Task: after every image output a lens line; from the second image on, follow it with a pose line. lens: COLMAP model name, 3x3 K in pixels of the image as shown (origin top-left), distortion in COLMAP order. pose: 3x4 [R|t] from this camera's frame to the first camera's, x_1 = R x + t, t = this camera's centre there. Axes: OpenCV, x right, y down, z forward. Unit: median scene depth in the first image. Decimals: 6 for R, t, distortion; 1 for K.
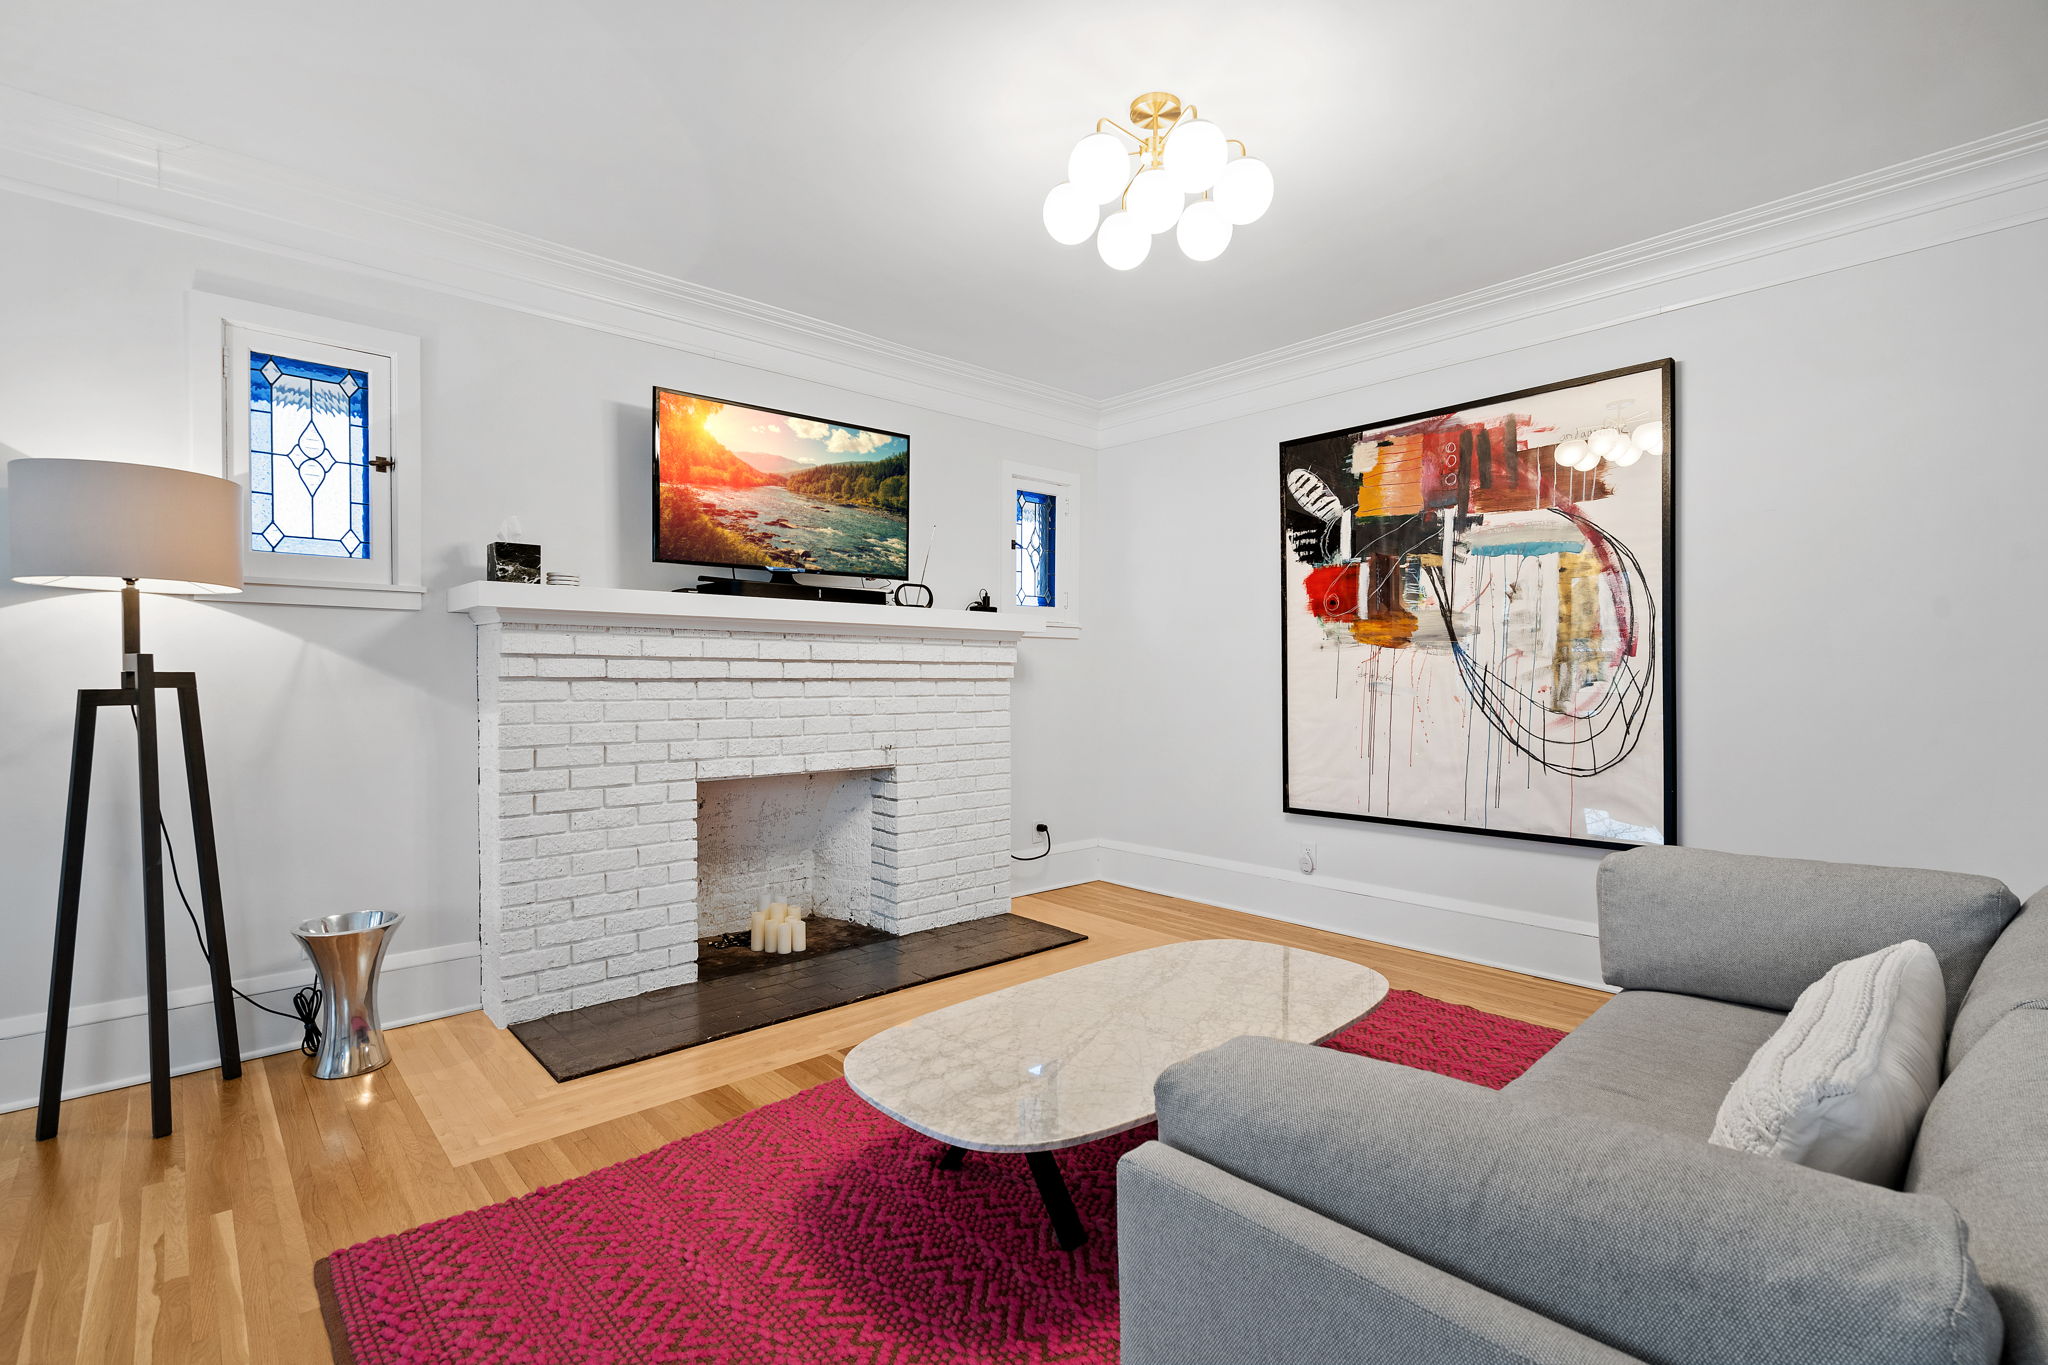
lens RADIAL K [[948.0, 0, 1033.2], [0, 948.0, 687.2], [0, 0, 1]] dist [0.001238, 0.002297]
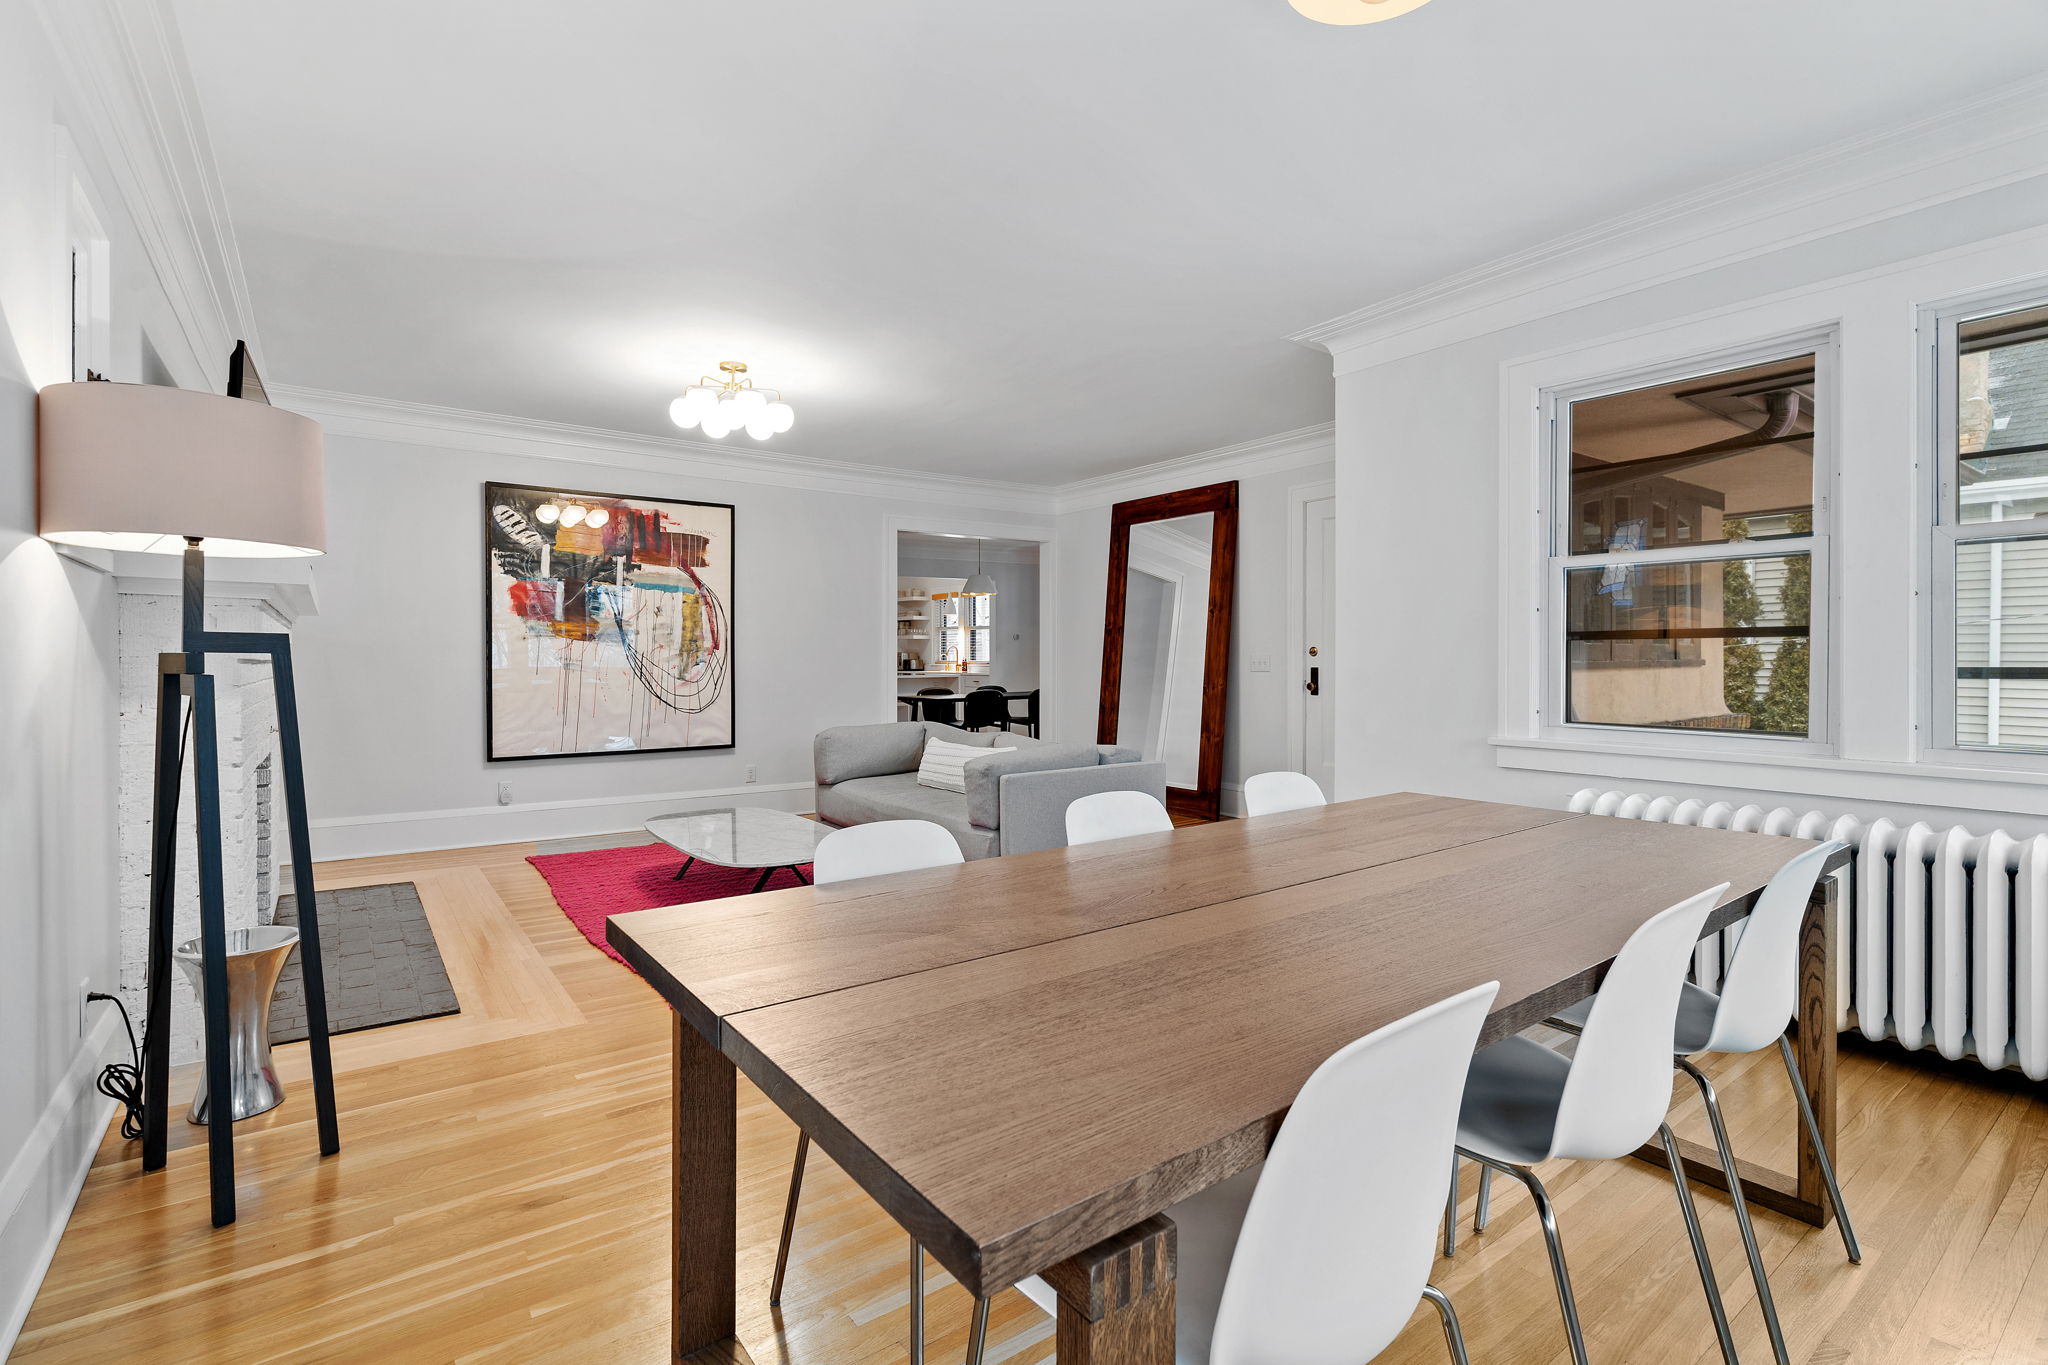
lens RADIAL K [[948.0, 0, 1030.3], [0, 948.0, 672.0], [0, 0, 1]] dist [0.001238, 0.002297]
pose [[0.098077, -0.010686, 0.995121, -1.171929], [0.007780, 0.999920, 0.009971, -0.000812], [-0.995148, 0.006764, 0.098152, 0.145403]]
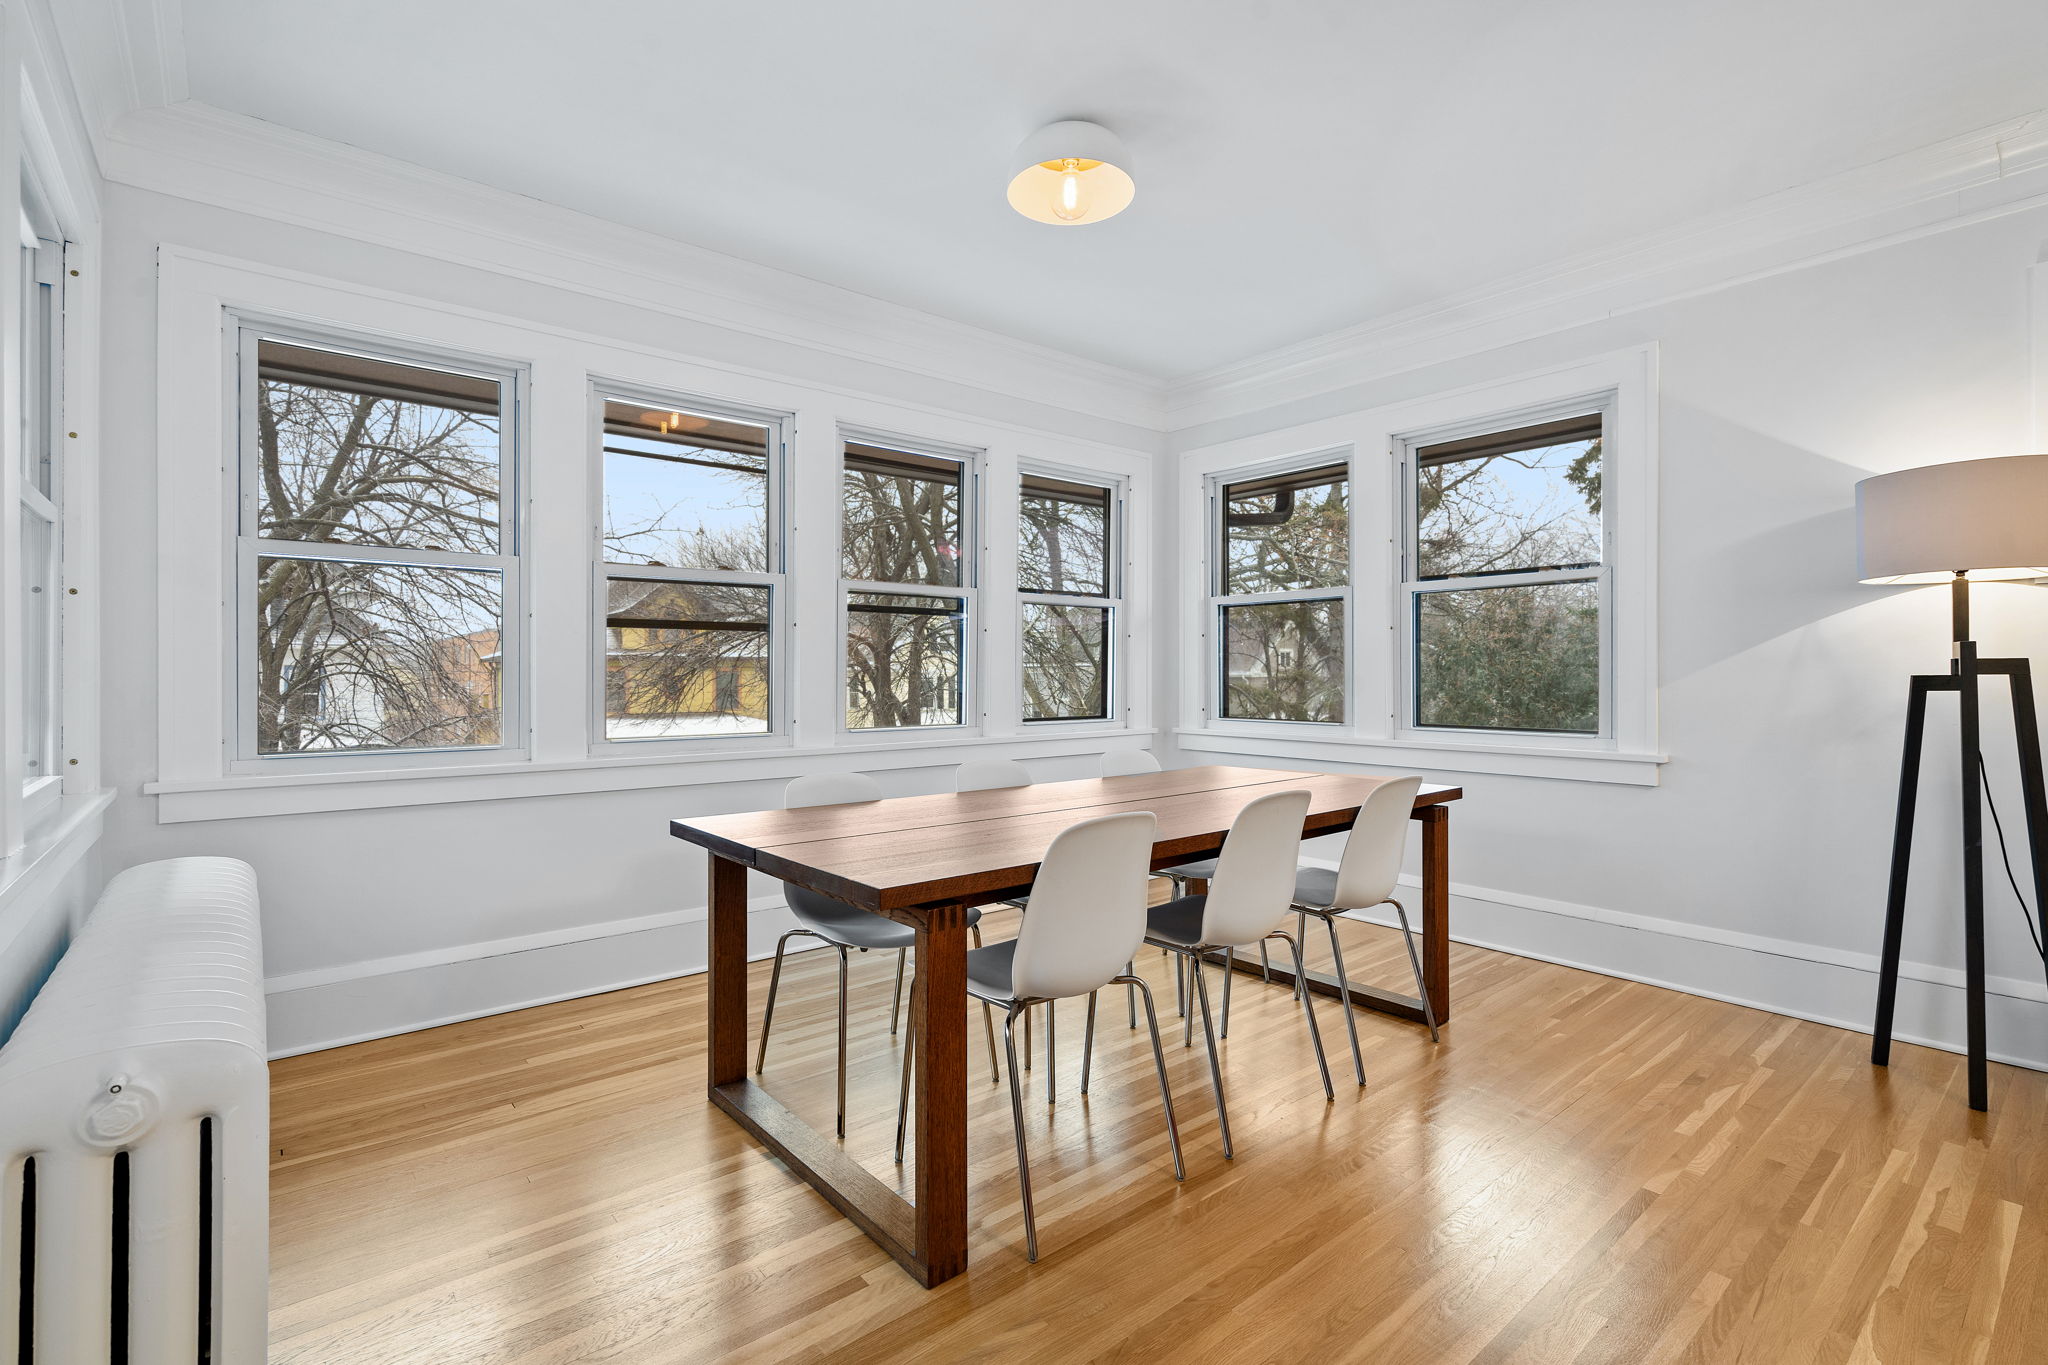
lens RADIAL K [[948.0, 0, 1026.0], [0, 948.0, 672.1], [0, 0, 1]] dist [0.001238, 0.002297]
pose [[-0.030999, -0.001923, -0.999518, 0.090582], [-0.002212, 0.999996, -0.001855, 0.001672], [0.999517, 0.002154, -0.031003, 0.001496]]
